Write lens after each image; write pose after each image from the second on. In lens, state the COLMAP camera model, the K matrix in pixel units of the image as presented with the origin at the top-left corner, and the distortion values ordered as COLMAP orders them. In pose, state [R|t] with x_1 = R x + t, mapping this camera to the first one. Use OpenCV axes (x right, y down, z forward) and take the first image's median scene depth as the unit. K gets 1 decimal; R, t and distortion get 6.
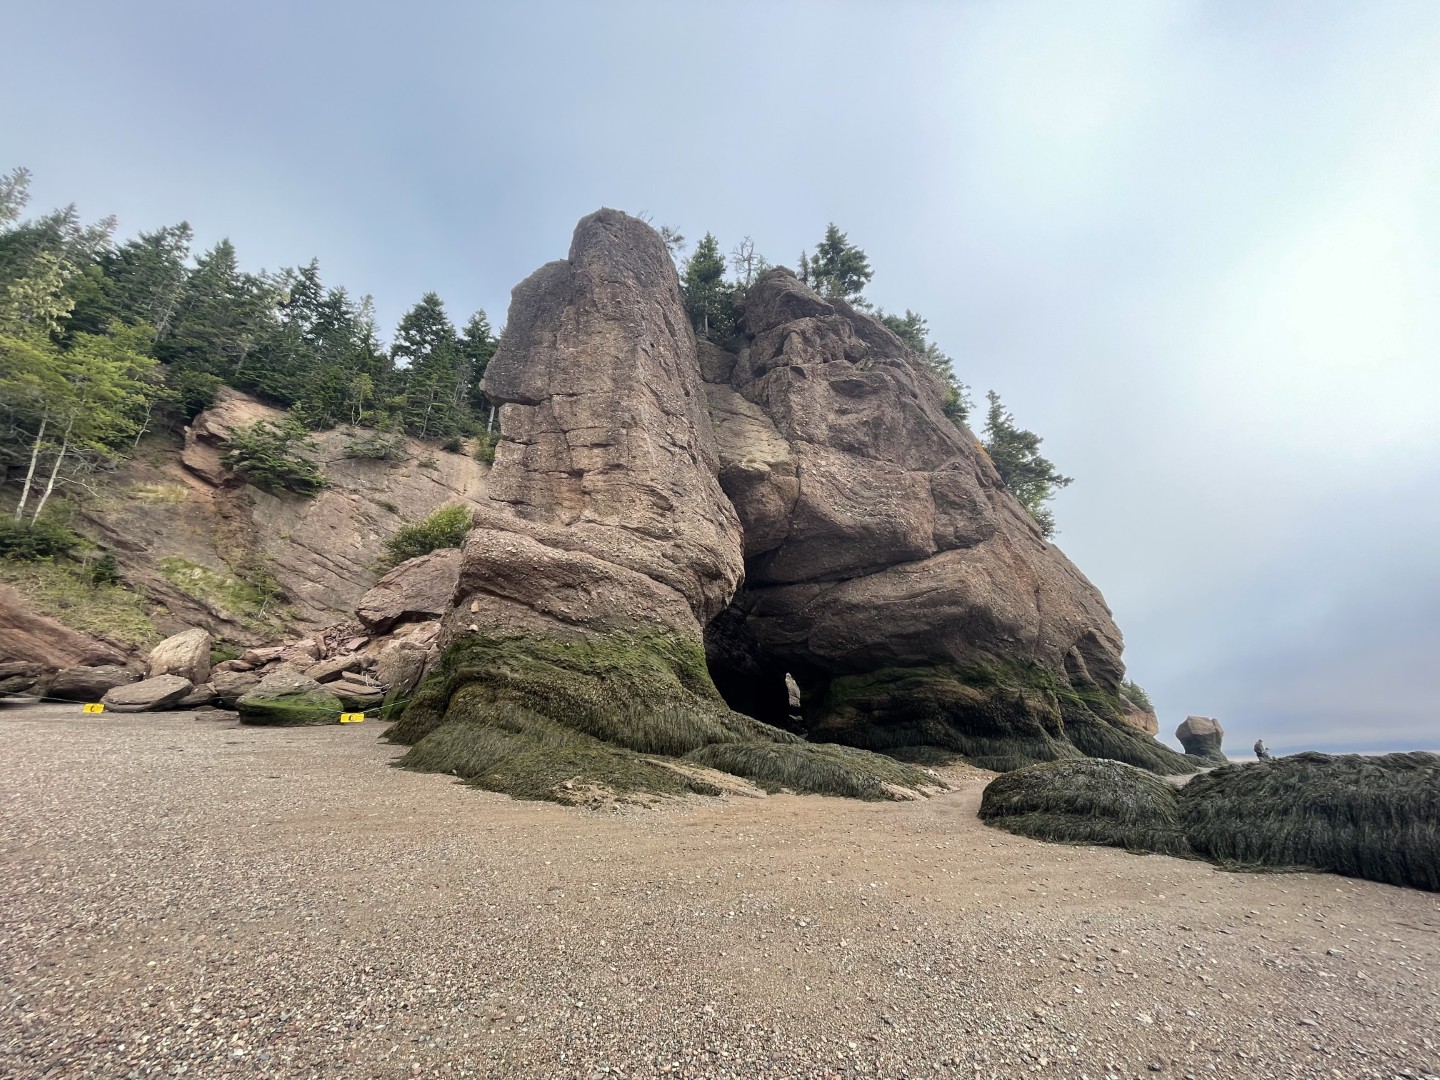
lens RADIAL K [[579.7, 0, 724.2], [0, 579.7, 538.0], [0, 0, 1]] dist [0.001860, 0.000066]
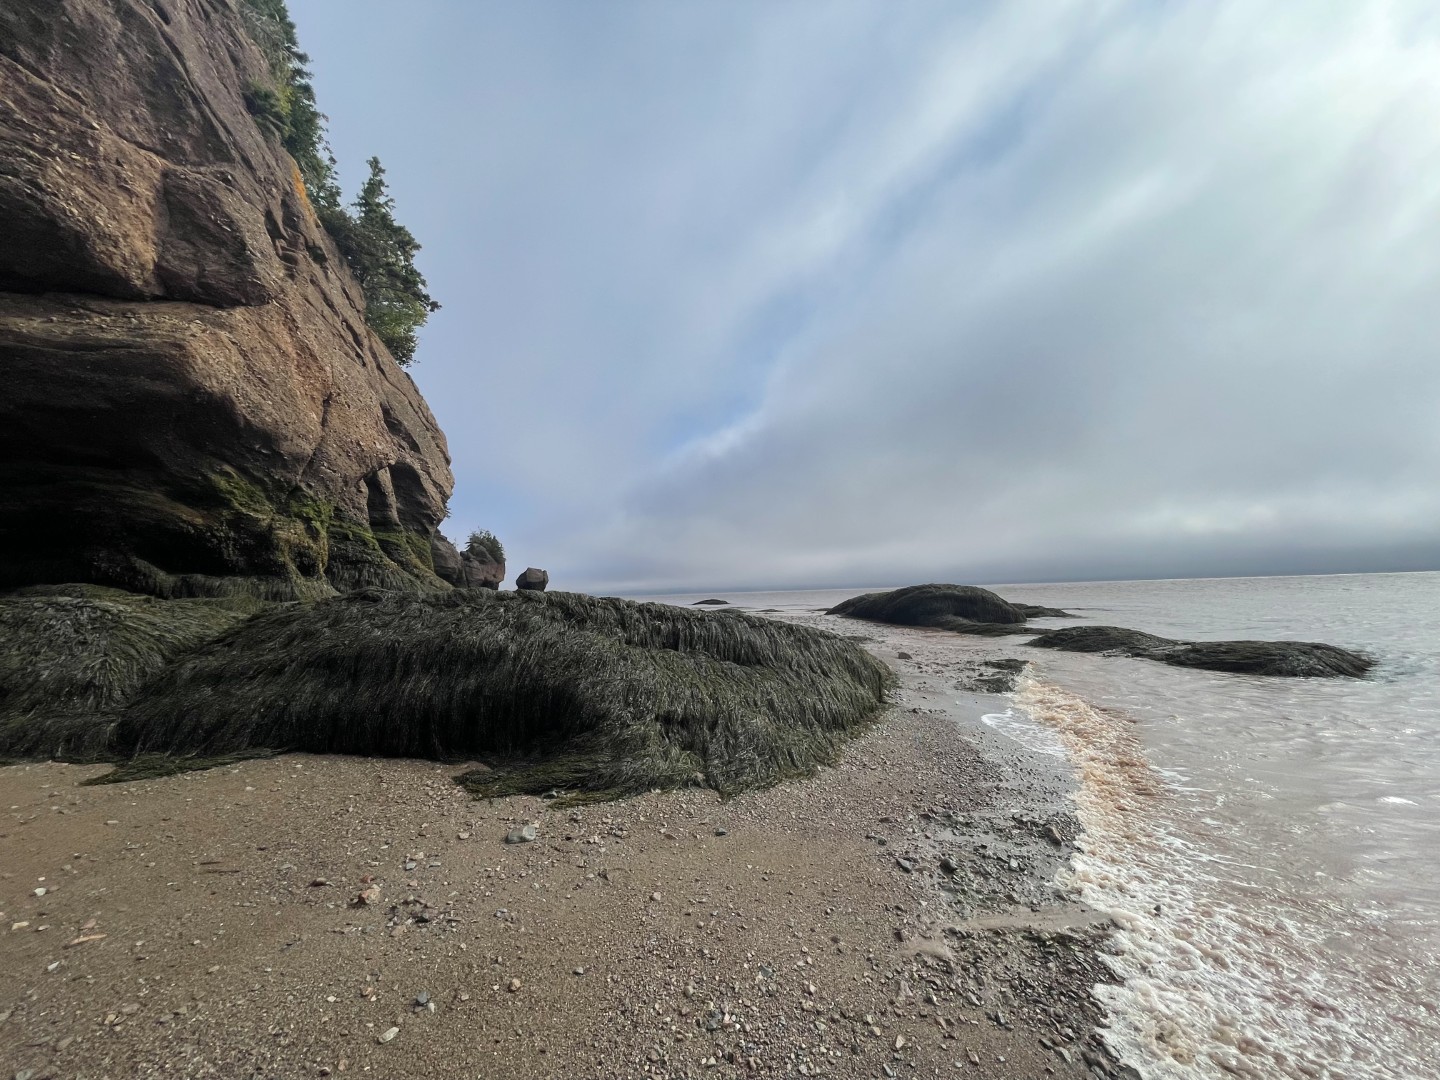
lens RADIAL K [[579.7, 0, 717.1], [0, 579.7, 540.2], [0, 0, 1]] dist [0.001860, 0.000066]
pose [[0.576830, 0.078815, 0.813053, 0.224592], [-0.283882, 0.952637, 0.109058, 0.036414], [-0.765949, -0.293719, 0.571884, 0.089177]]
